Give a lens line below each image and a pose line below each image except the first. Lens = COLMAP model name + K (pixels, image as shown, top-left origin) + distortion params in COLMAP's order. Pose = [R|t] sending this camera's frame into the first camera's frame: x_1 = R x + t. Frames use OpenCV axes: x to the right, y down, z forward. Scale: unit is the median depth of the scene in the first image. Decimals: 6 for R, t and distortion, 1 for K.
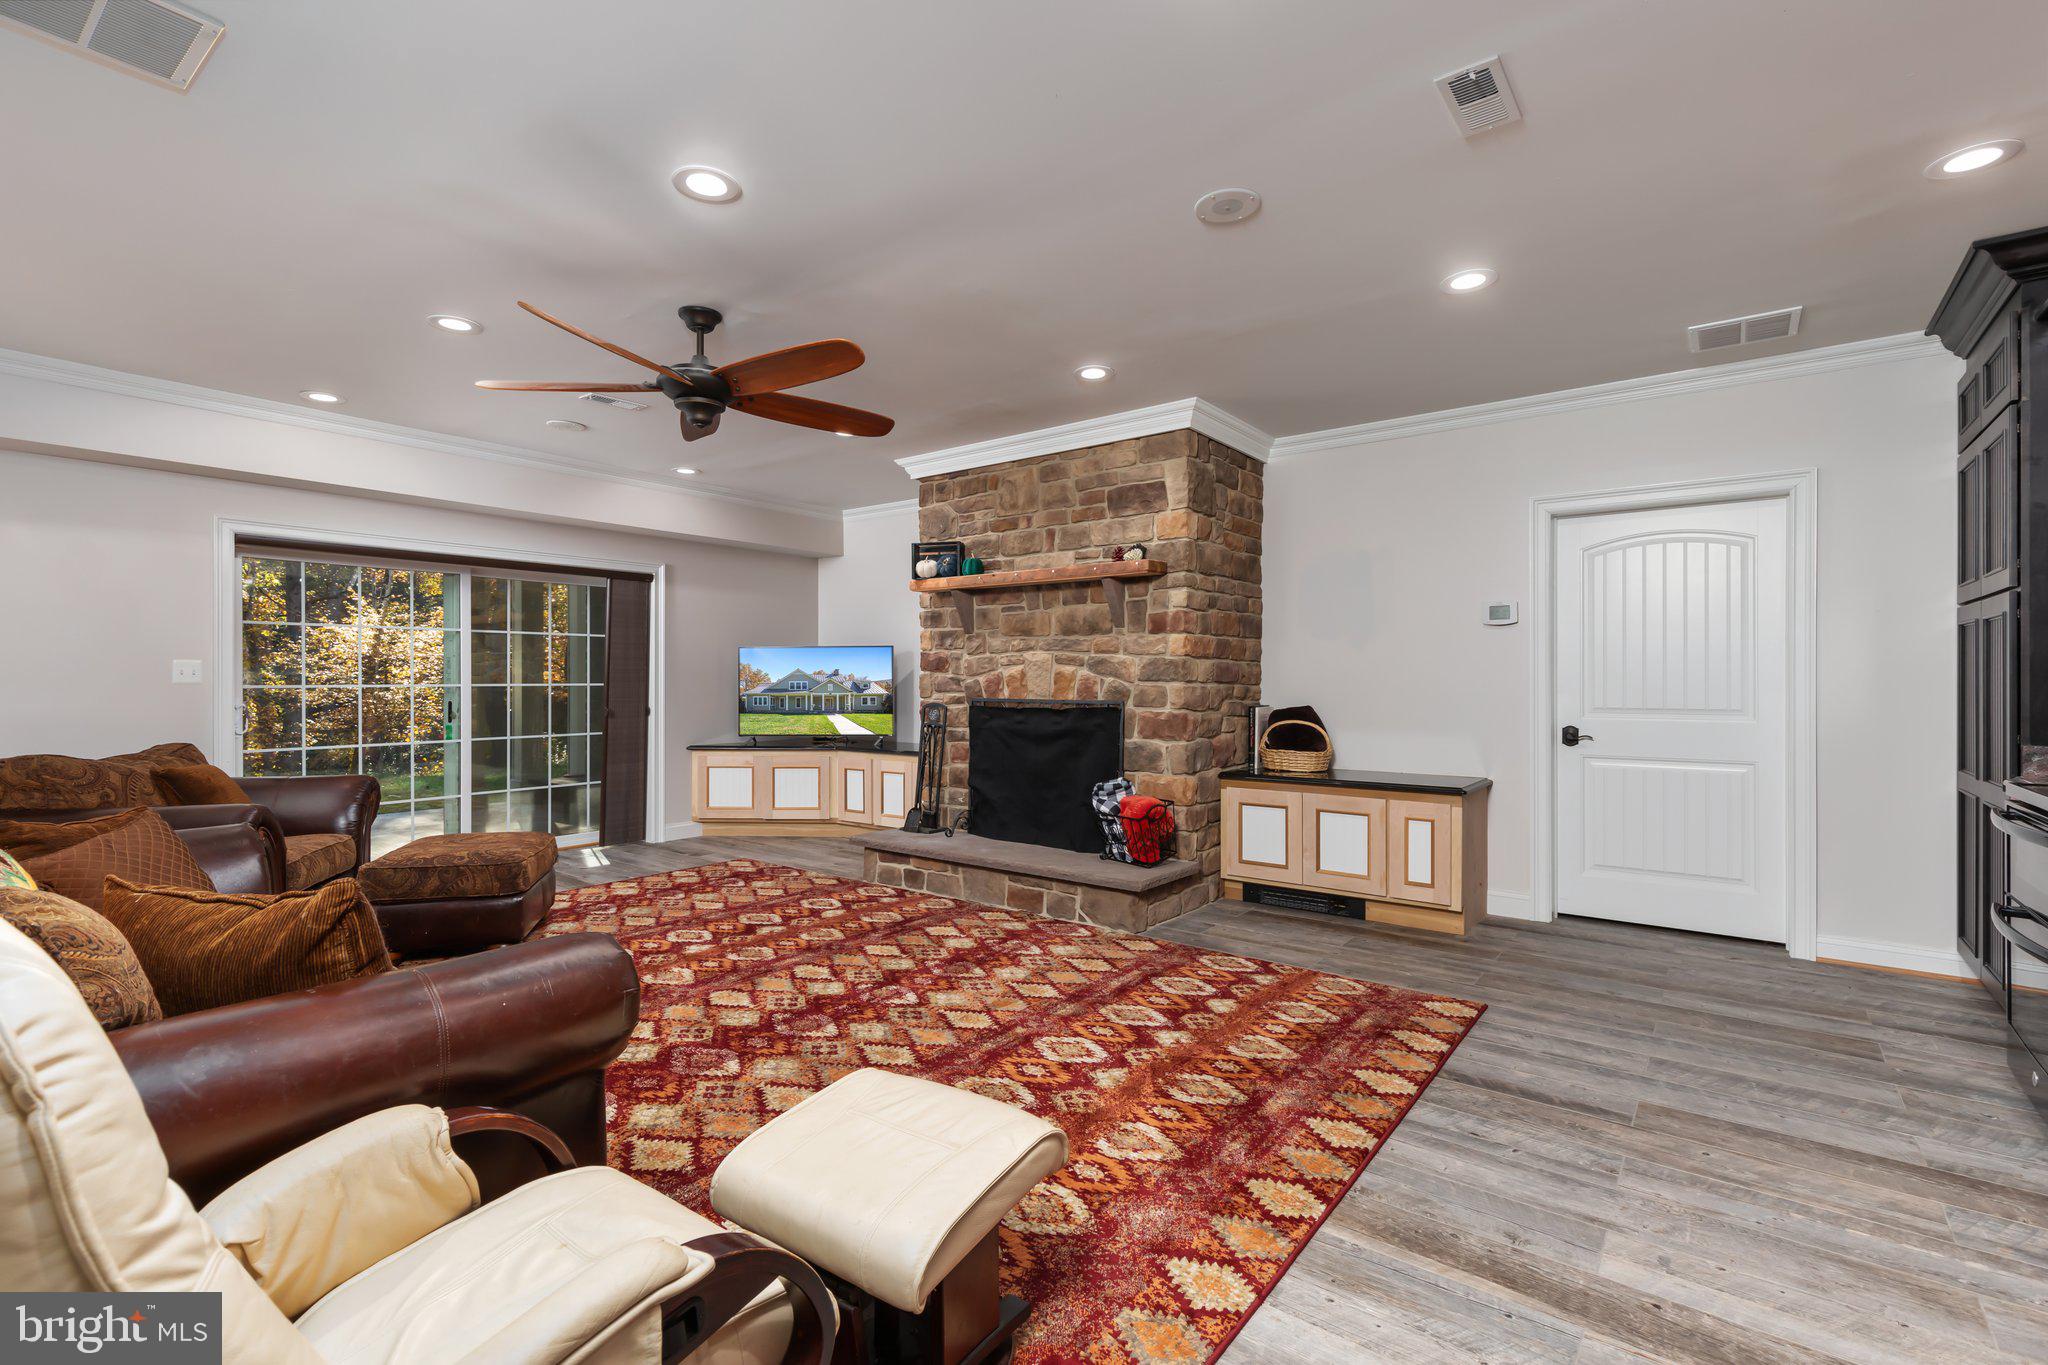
lens RADIAL K [[930.5, 0, 1028.1], [0, 930.5, 673.4], [0, 0, 1]] dist [0.010035, -0.001256]
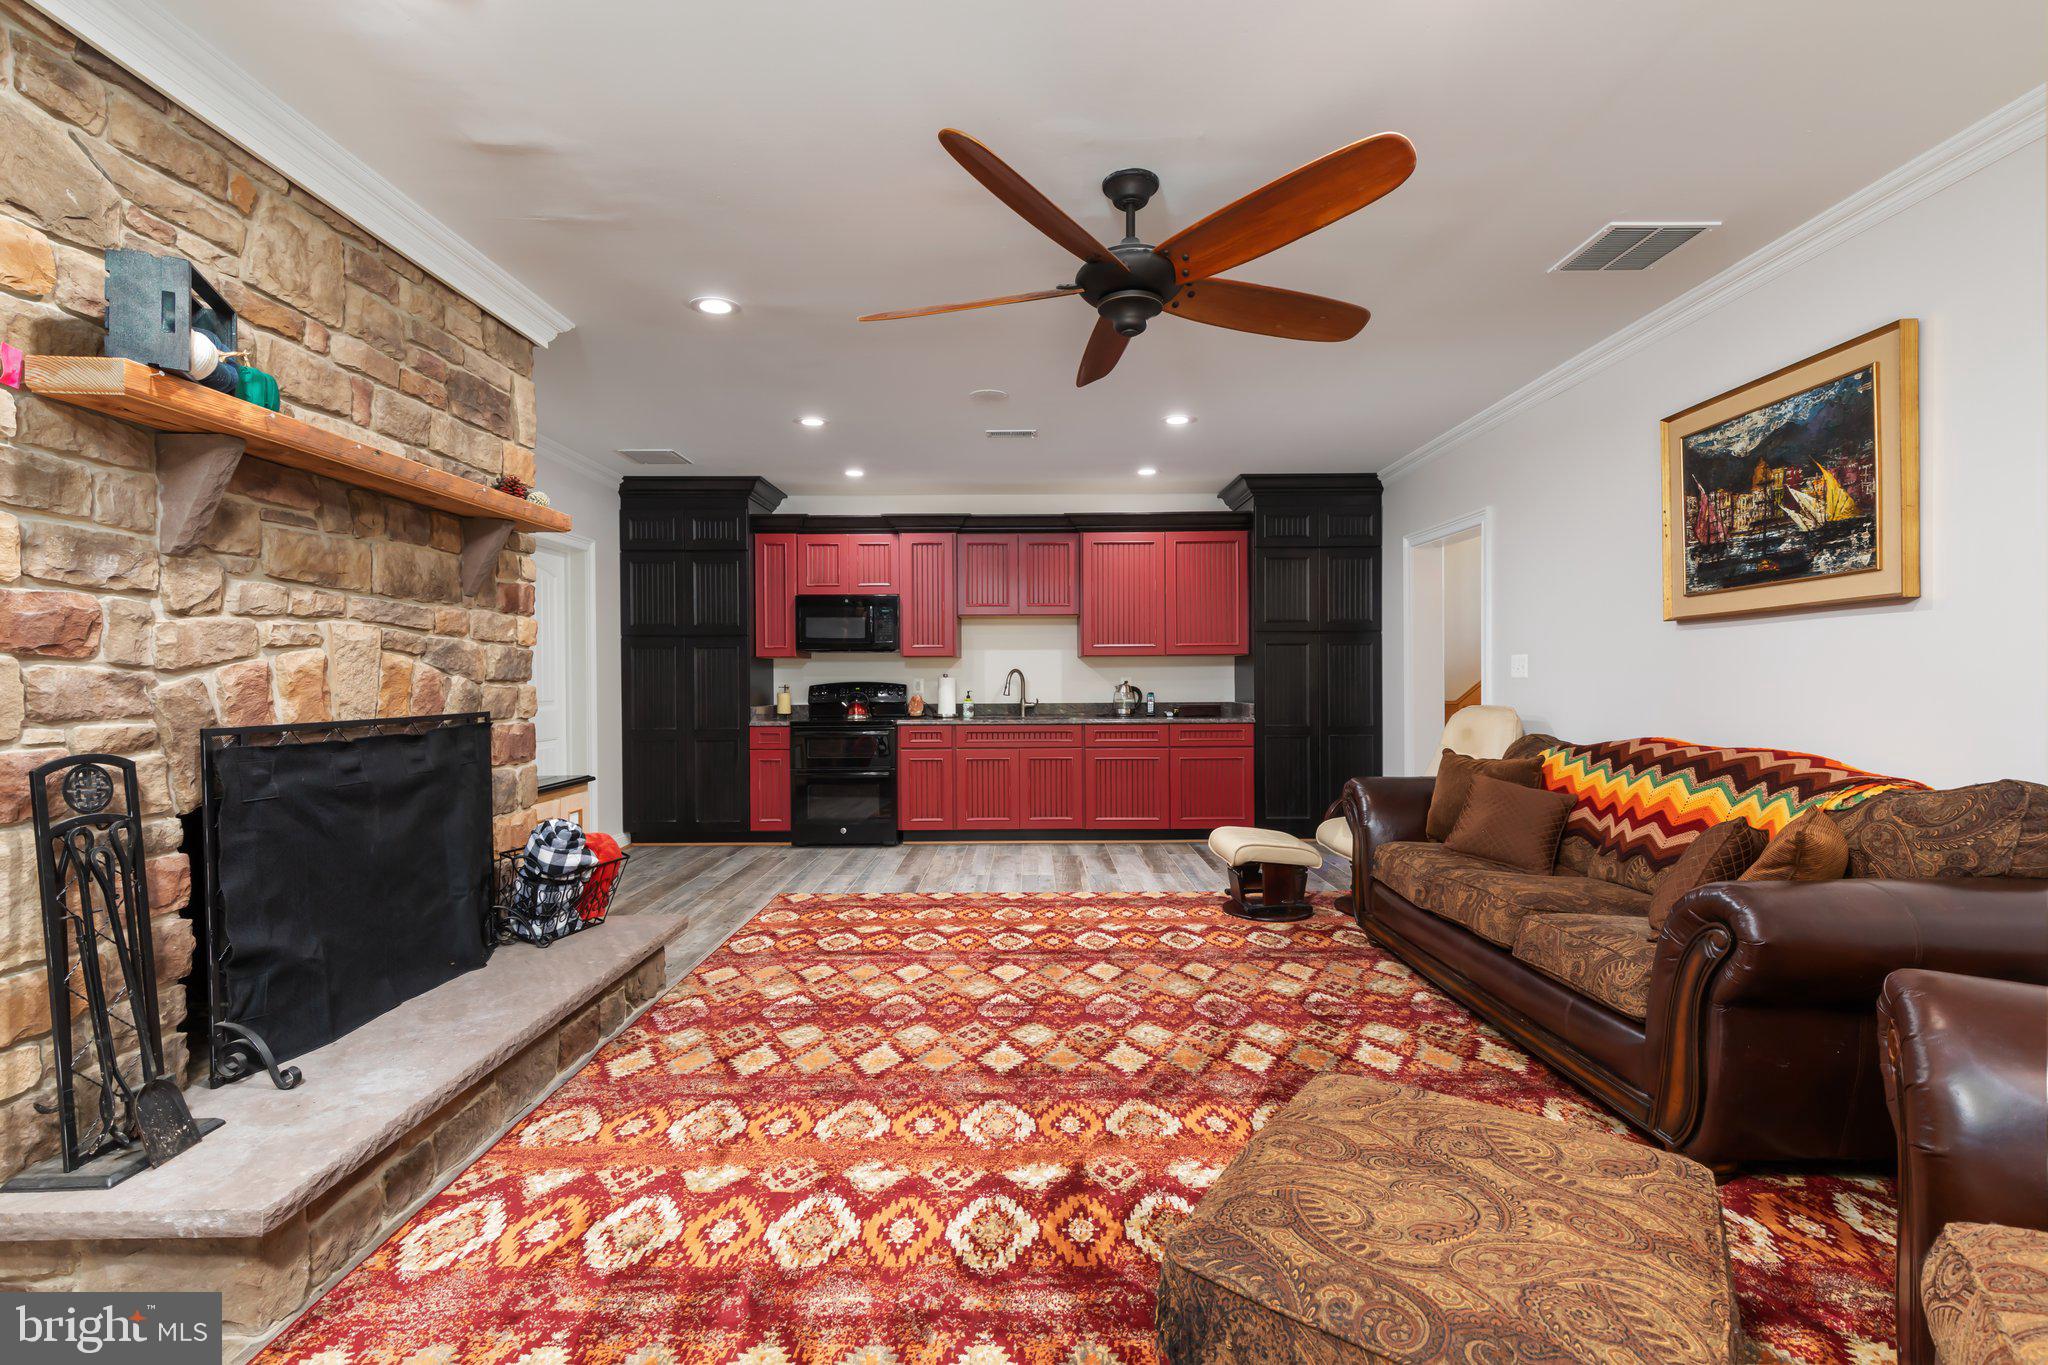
lens RADIAL K [[930.5, 0, 1029.2], [0, 930.5, 680.6], [0, 0, 1]] dist [0.010035, -0.001256]
pose [[-0.616771, 0.000232, 0.787143, -0.626193], [0.000013, 1.000000, -0.000285, 0.007258], [-0.787143, -0.000166, -0.616771, 1.074517]]
